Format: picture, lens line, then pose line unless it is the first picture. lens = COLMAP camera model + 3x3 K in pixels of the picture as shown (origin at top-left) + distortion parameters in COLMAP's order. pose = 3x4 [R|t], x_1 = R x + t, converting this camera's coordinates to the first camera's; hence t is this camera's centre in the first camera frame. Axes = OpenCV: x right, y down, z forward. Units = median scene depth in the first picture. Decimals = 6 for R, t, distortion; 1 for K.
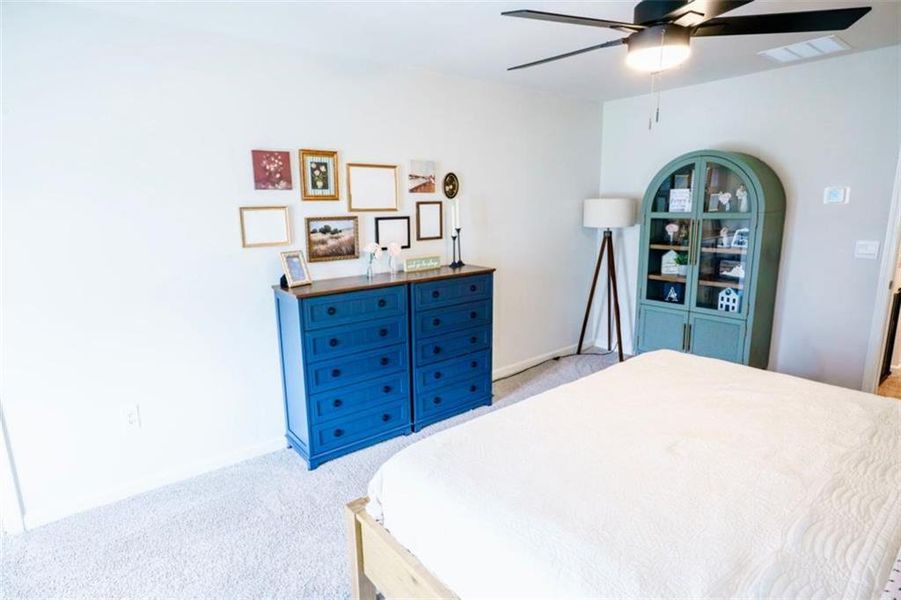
lens RADIAL K [[489.3, 0, 448.8], [0, 489.3, 301.6], [0, 0, 1]] dist [-0.009939, 0.007409]
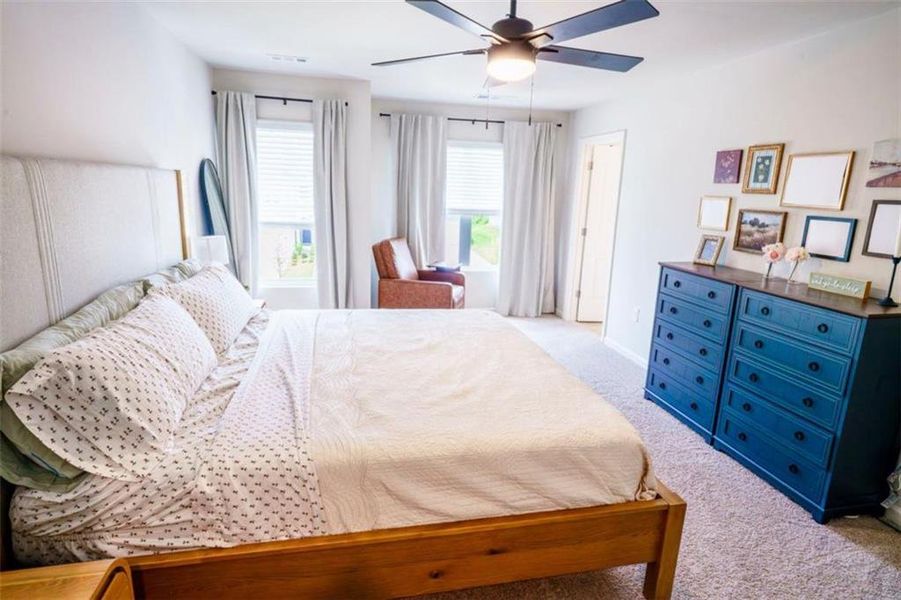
lens RADIAL K [[489.3, 0, 450.2], [0, 489.3, 299.4], [0, 0, 1]] dist [-0.009939, 0.007409]
pose [[-0.454353, 0.200197, -0.868035, 0.964751], [-0.204095, 0.925108, 0.320188, -0.196335], [0.867127, 0.322640, -0.379466, 0.894908]]
